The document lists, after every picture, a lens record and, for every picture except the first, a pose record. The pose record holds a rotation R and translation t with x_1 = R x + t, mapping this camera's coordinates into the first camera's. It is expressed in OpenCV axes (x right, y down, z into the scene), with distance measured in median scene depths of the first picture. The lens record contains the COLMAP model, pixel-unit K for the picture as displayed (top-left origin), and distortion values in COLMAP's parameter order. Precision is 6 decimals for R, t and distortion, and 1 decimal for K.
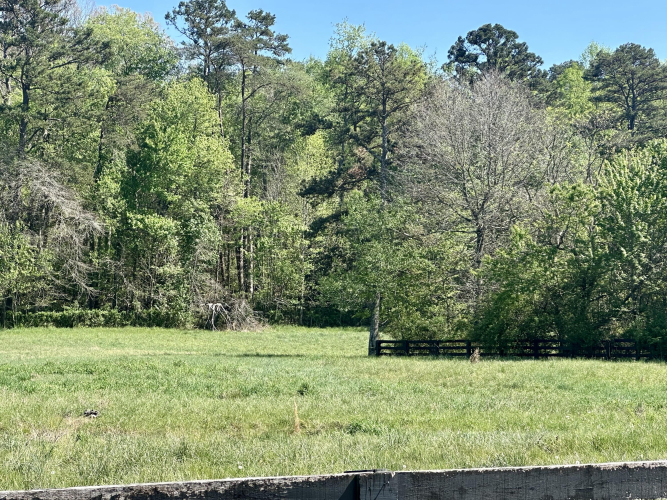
lens RADIAL K [[1707.6, 0, 336.0], [0, 1707.6, 243.3], [0, 0, 1]] dist [0.151347, 0.000000]
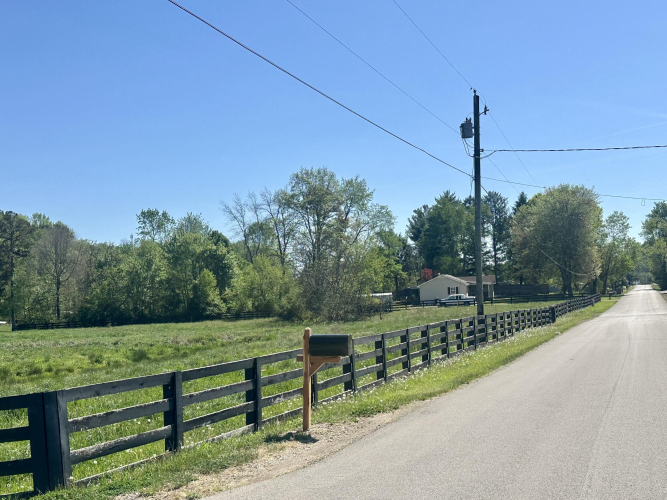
lens RADIAL K [[942.3, 0, 344.2], [0, 942.3, 250.8], [0, 0, 1]] dist [0.172642, 0.000000]
pose [[0.656838, 0.014996, 0.753882, -0.822413], [0.005594, 0.999678, -0.024759, -0.020811], [-0.754011, 0.020479, 0.656543, -0.402684]]
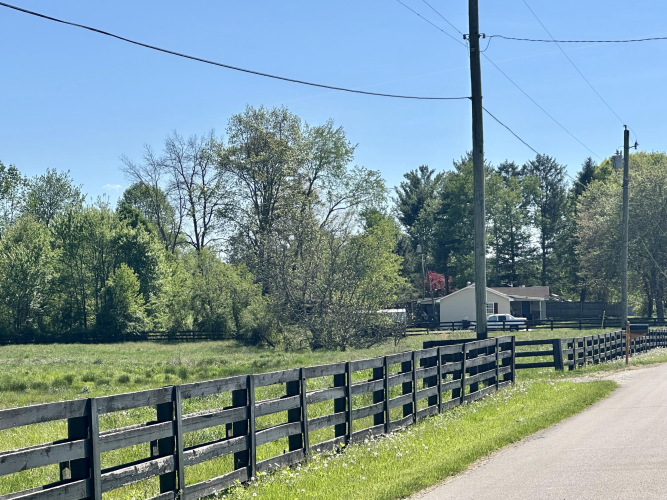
lens RADIAL K [[1921.2, 0, 333.1], [0, 1921.2, 251.9], [0, 0, 1]] dist [0.287986, 0.000000]
pose [[0.592141, 0.023941, 0.805479, -1.378883], [-0.025604, 0.999613, -0.010888, -0.027858], [-0.805428, -0.014177, 0.592524, -0.646108]]
